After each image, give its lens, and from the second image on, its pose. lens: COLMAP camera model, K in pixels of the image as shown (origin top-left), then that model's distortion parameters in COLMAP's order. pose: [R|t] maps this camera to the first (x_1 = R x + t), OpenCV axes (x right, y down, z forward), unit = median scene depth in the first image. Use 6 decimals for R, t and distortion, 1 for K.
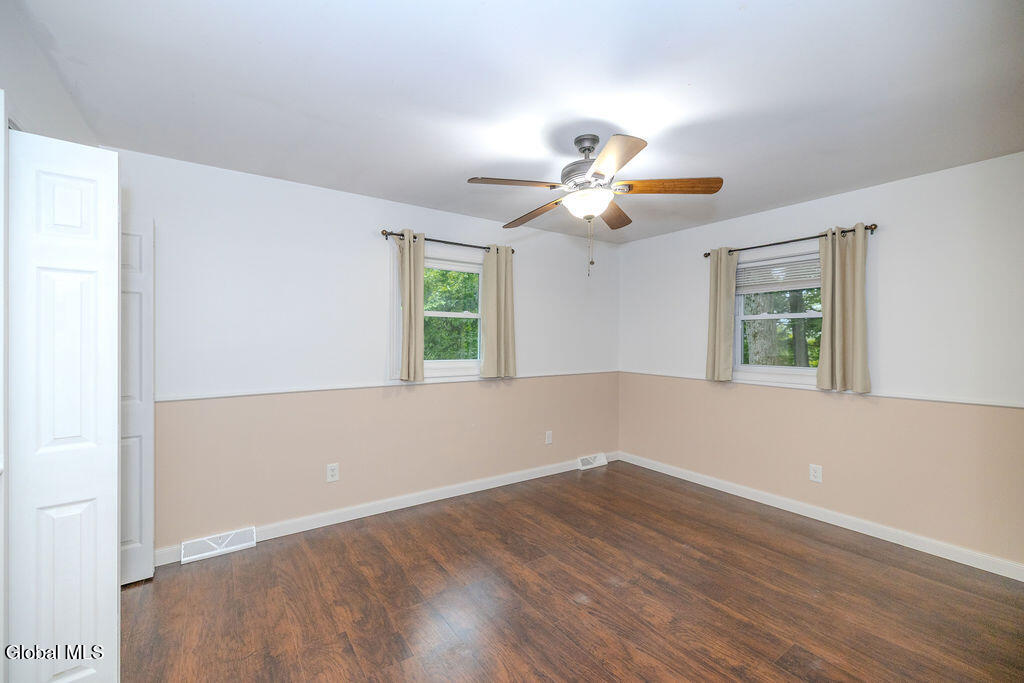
lens RADIAL K [[427.5, 0, 508.2], [0, 427.5, 338.6], [0, 0, 1]] dist [-0.001301, 0.000077]
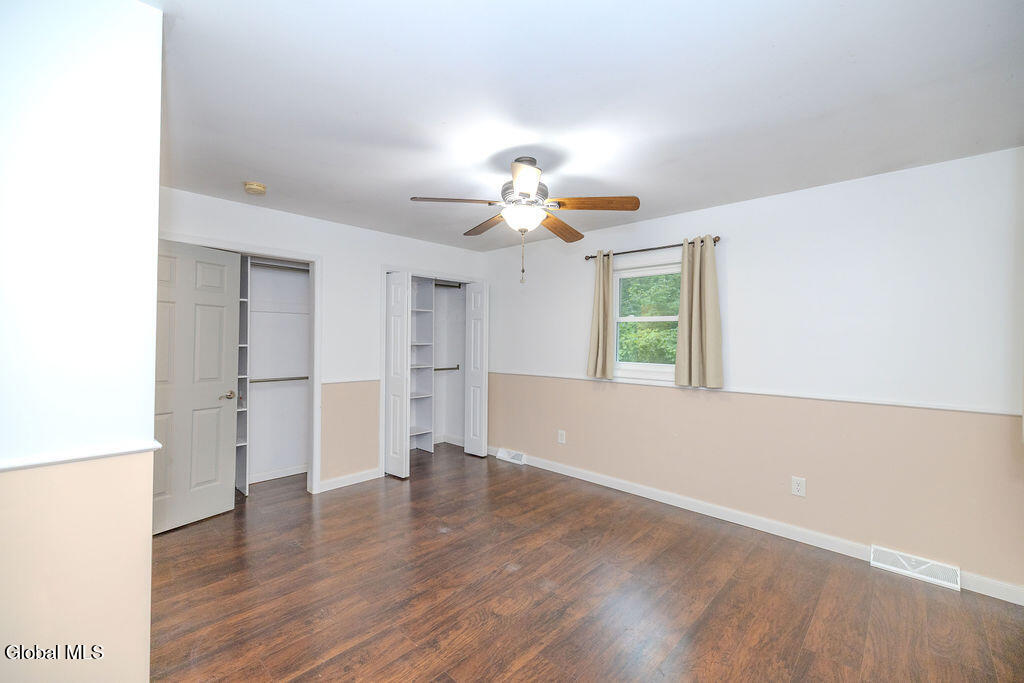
lens RADIAL K [[427.5, 0, 508.2], [0, 427.5, 338.6], [0, 0, 1]] dist [-0.001301, 0.000077]
pose [[0.197221, -0.007726, -0.980329, 1.068305], [-0.016069, 0.999809, -0.011113, 0.010784], [0.980227, 0.017945, 0.197059, 0.624527]]
